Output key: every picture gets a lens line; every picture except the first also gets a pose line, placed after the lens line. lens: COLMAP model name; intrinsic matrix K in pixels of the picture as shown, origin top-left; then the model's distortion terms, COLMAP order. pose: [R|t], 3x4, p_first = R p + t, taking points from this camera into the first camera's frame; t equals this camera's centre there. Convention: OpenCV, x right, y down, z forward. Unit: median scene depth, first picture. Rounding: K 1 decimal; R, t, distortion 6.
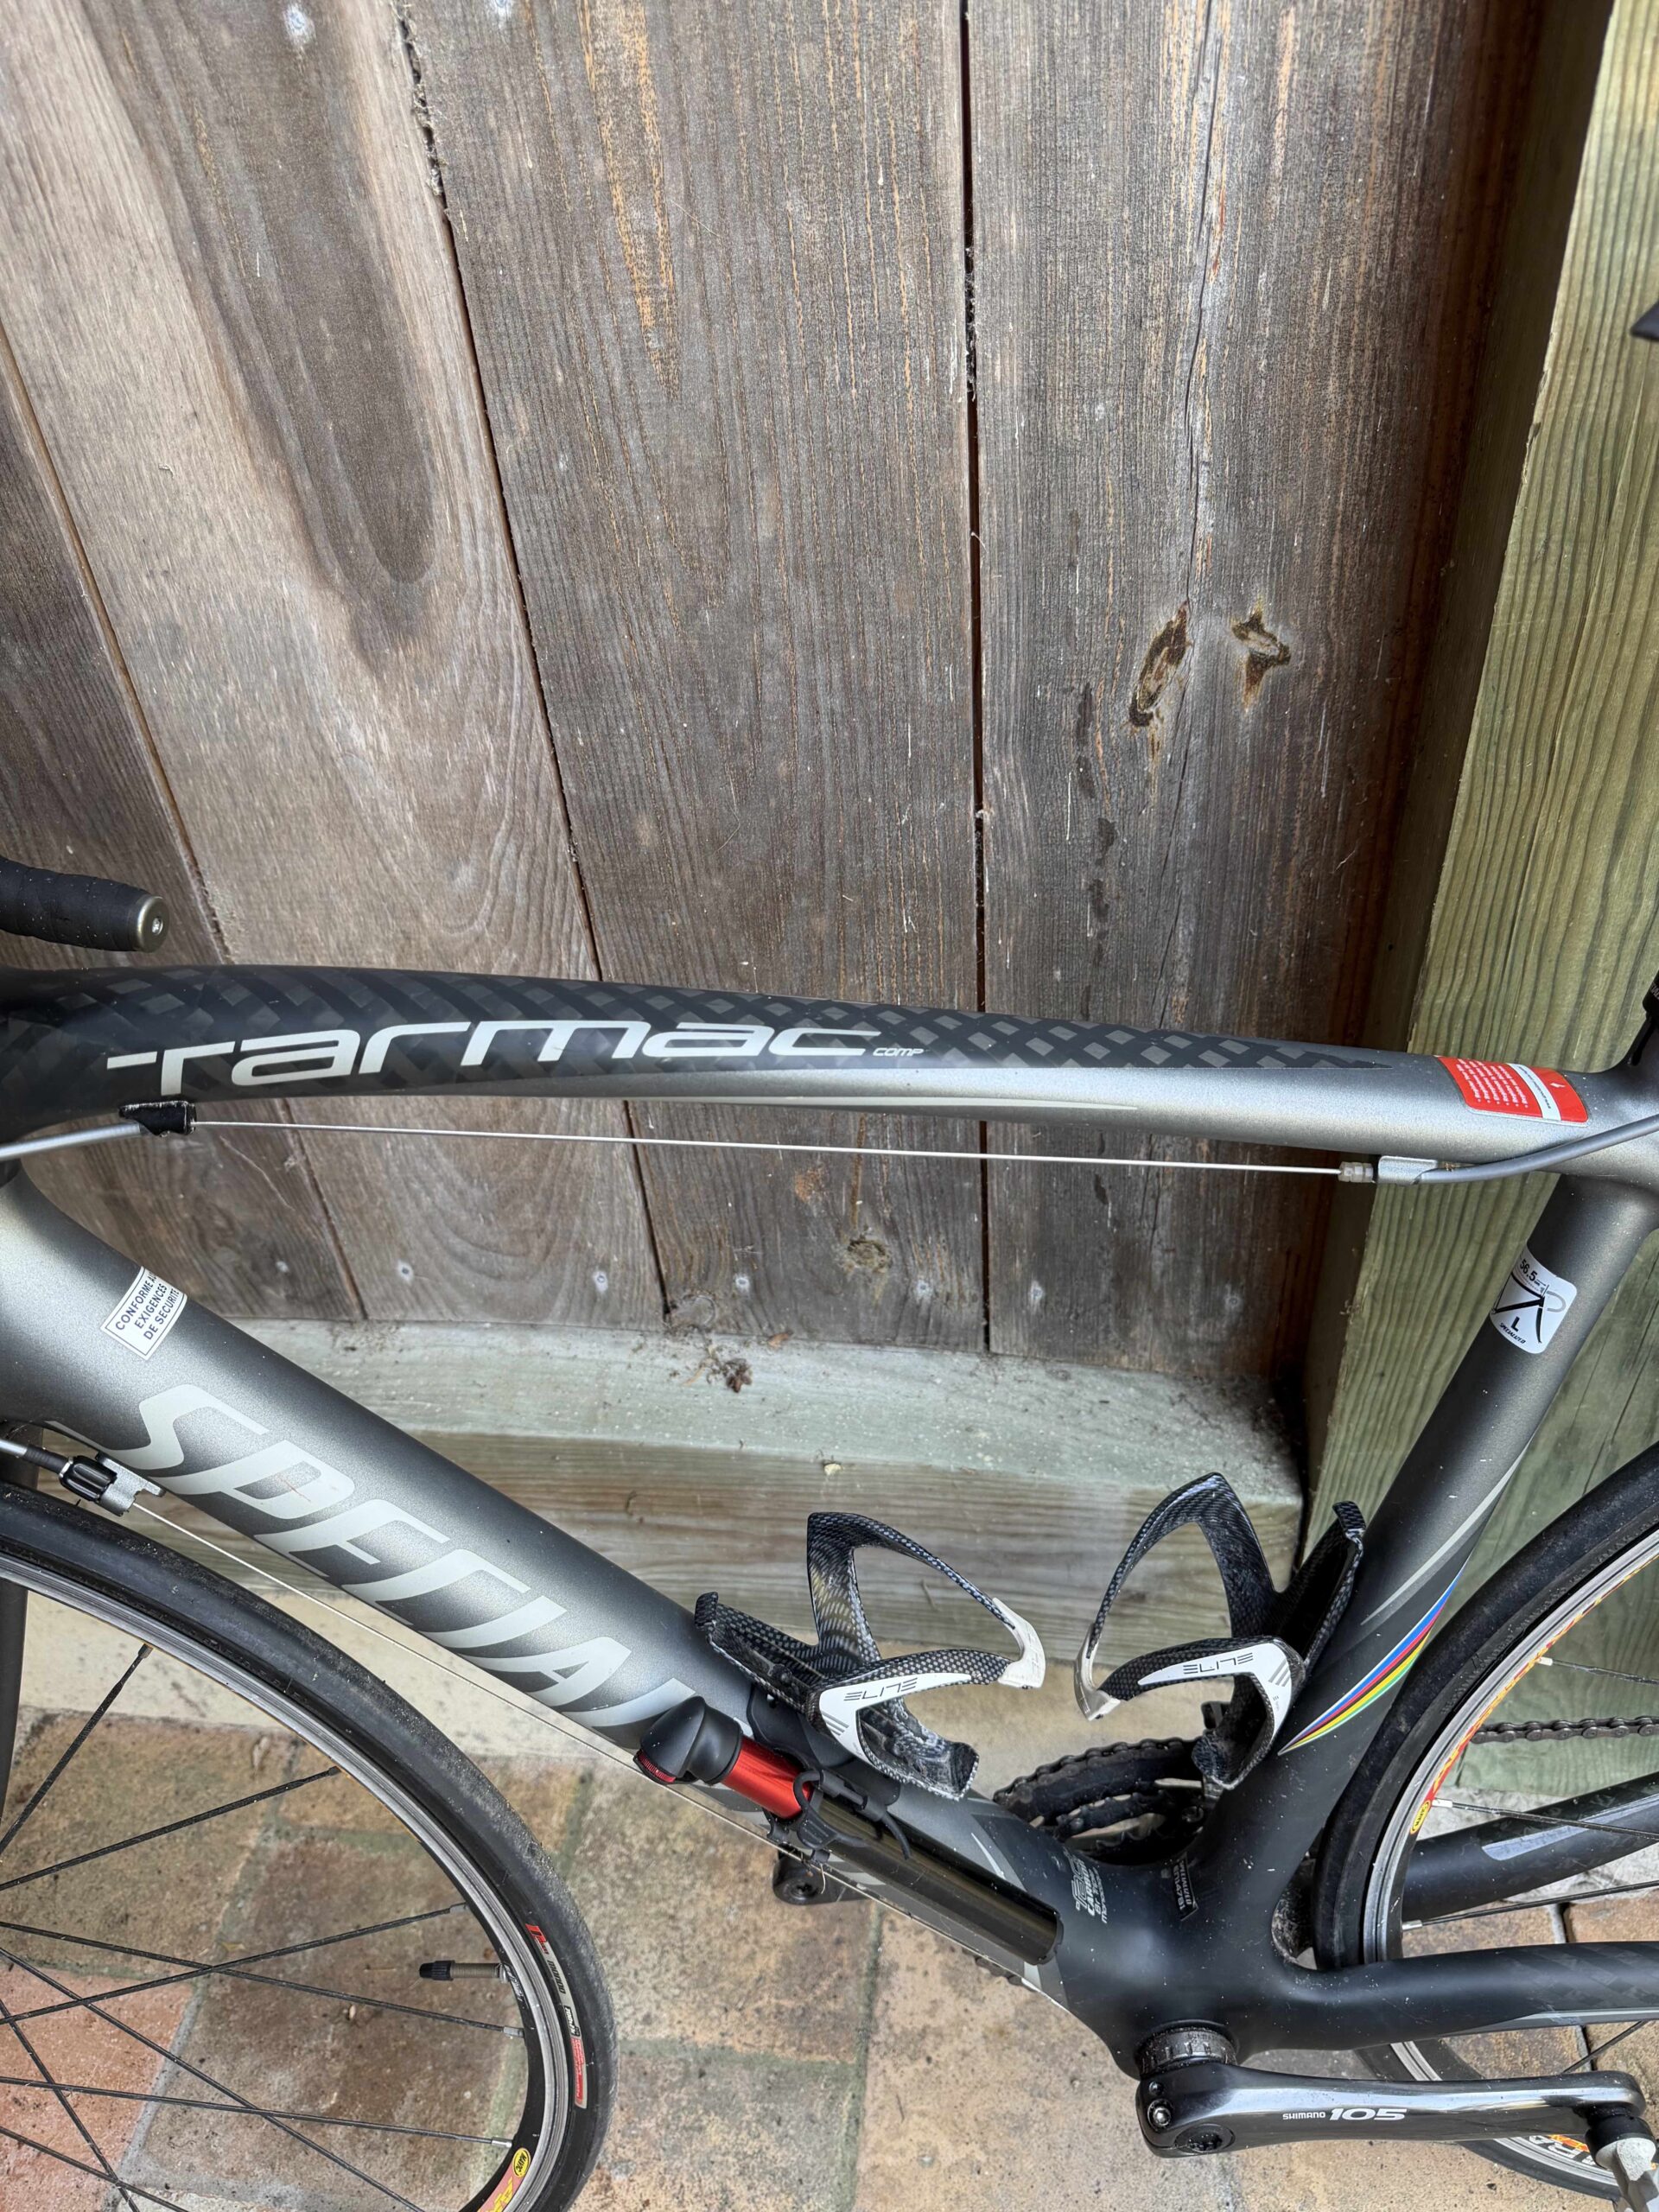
lens RADIAL K [[1549.8, 0, 826.6], [0, 1549.8, 1086.7], [0, 0, 1]] dist [0.023340, -0.012091]
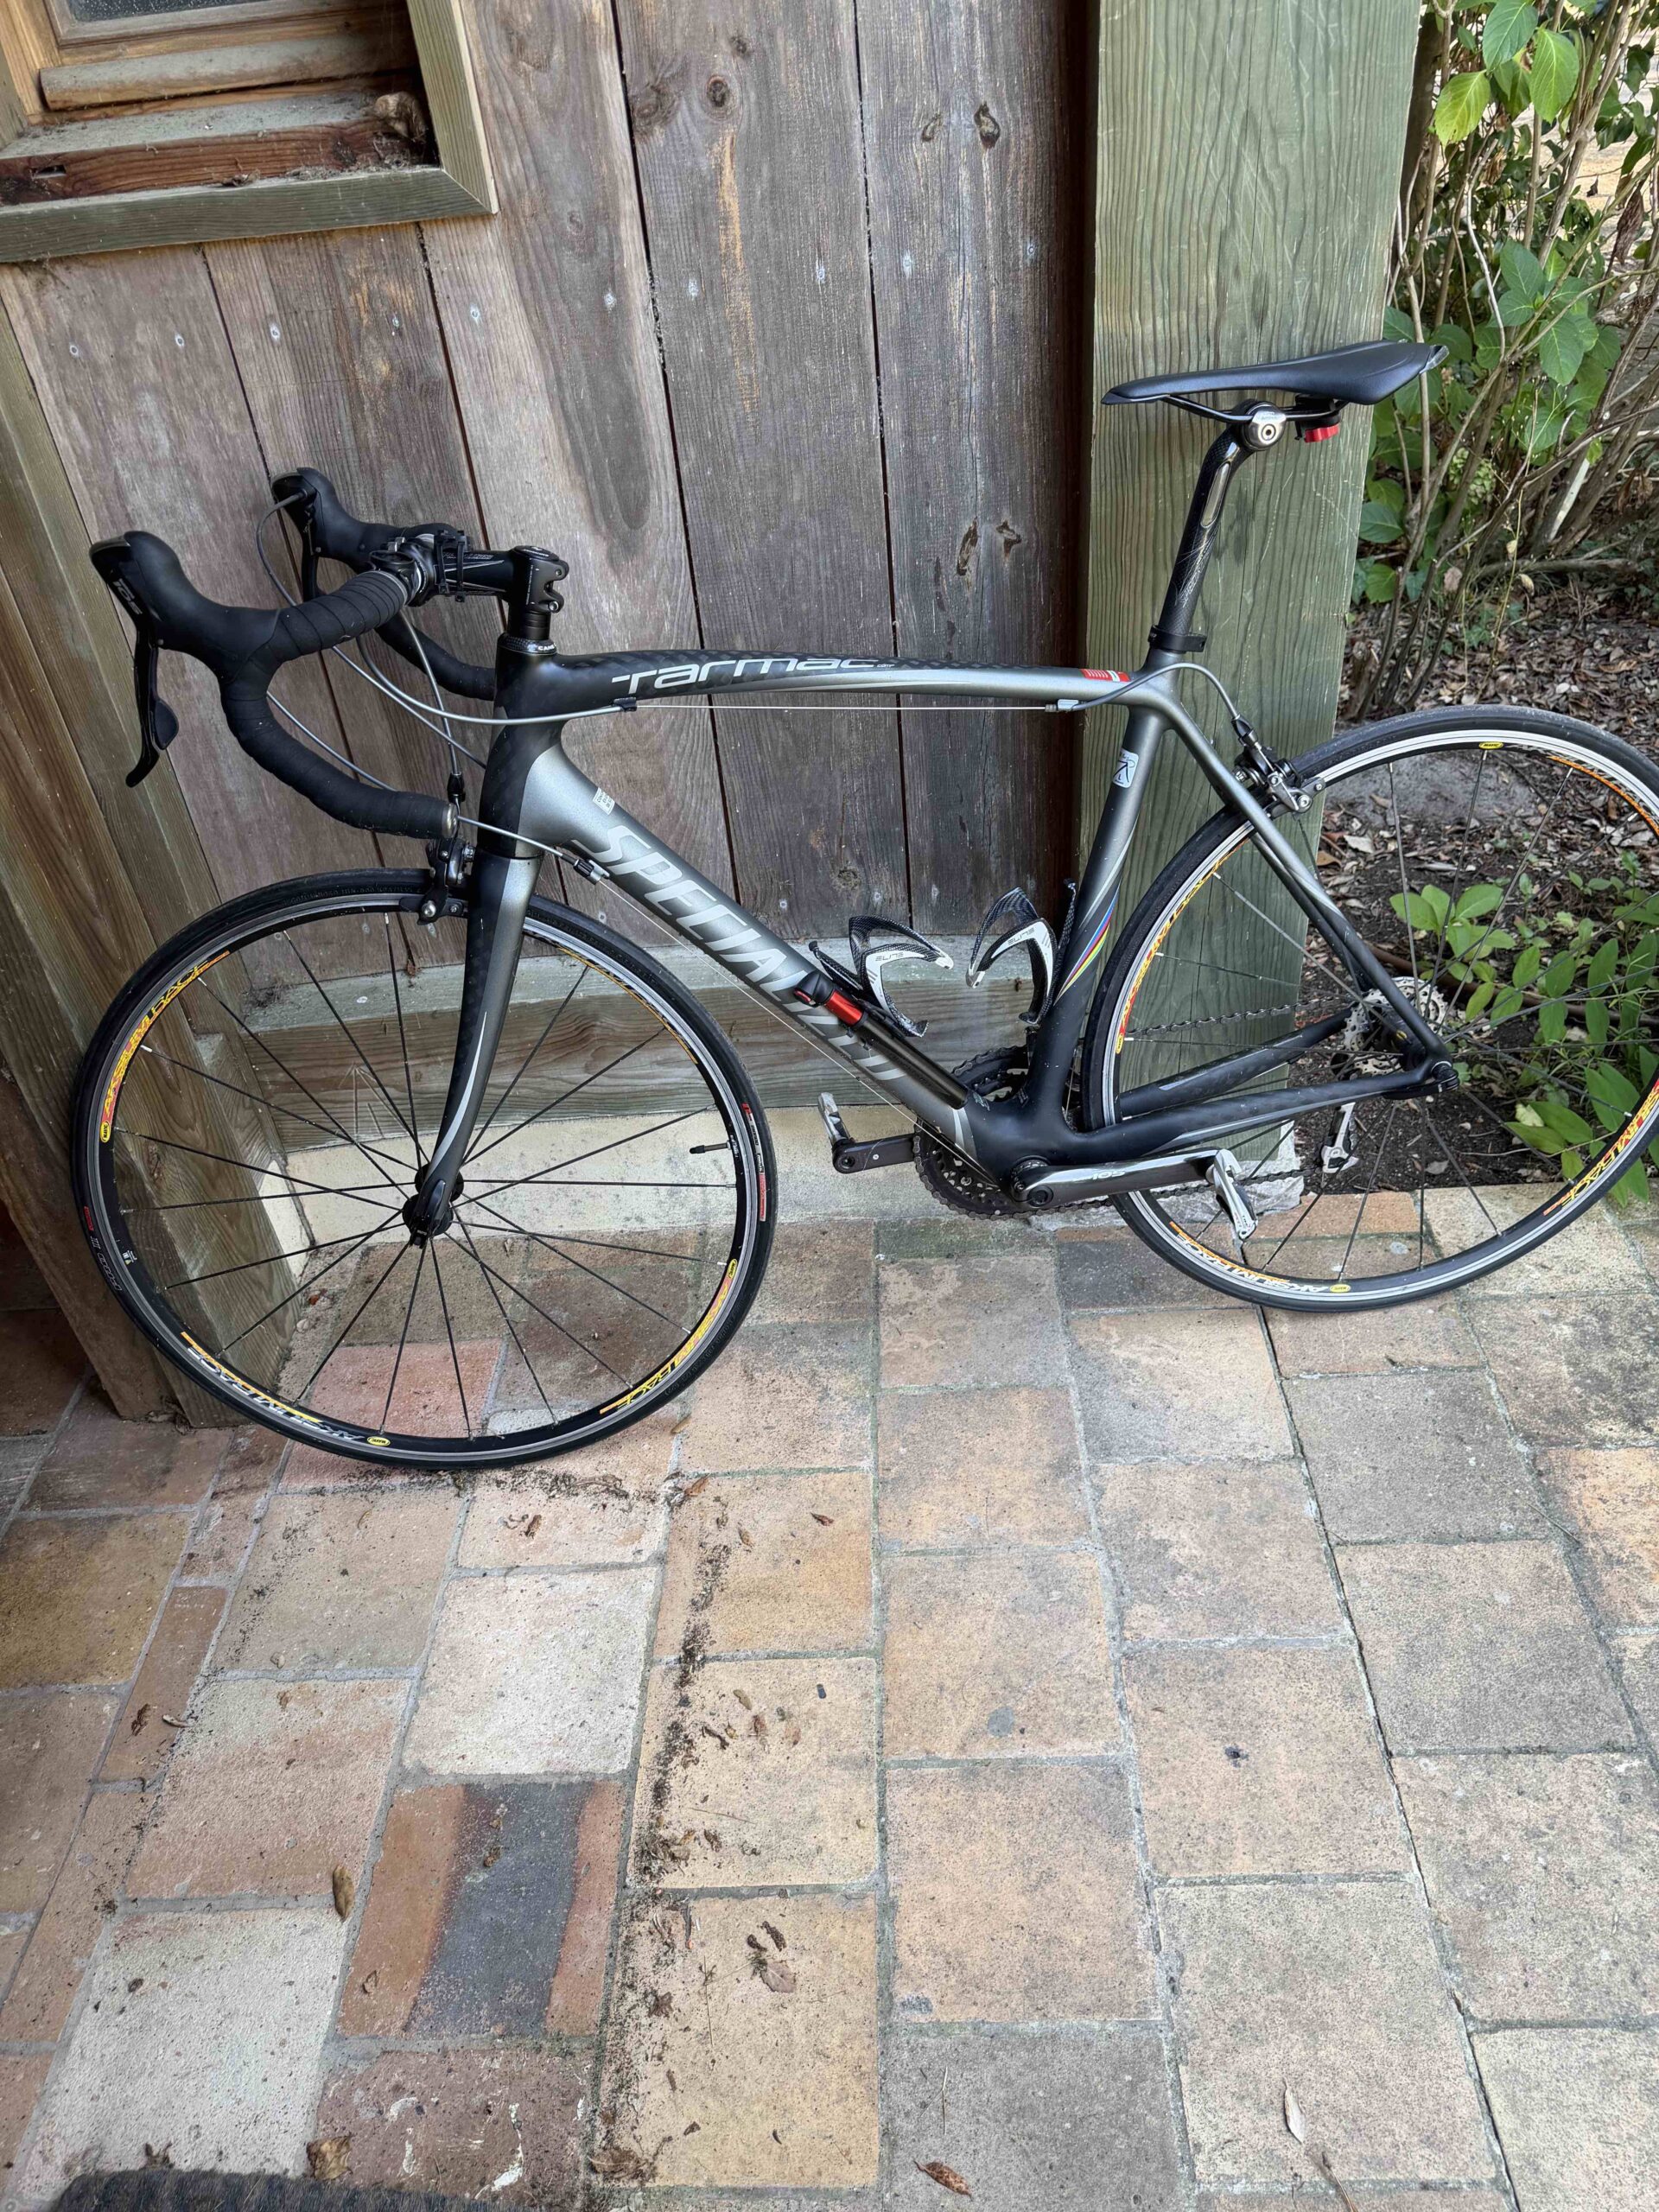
lens RADIAL K [[1549.8, 0, 829.7], [0, 1549.8, 1125.9], [0, 0, 1]] dist [0.023340, -0.012091]
pose [[0.992666, -0.081146, 0.089613, -0.282037], [0.082269, 0.996570, -0.008900, 0.622507], [-0.088583, 0.016207, 0.995937, -1.345505]]
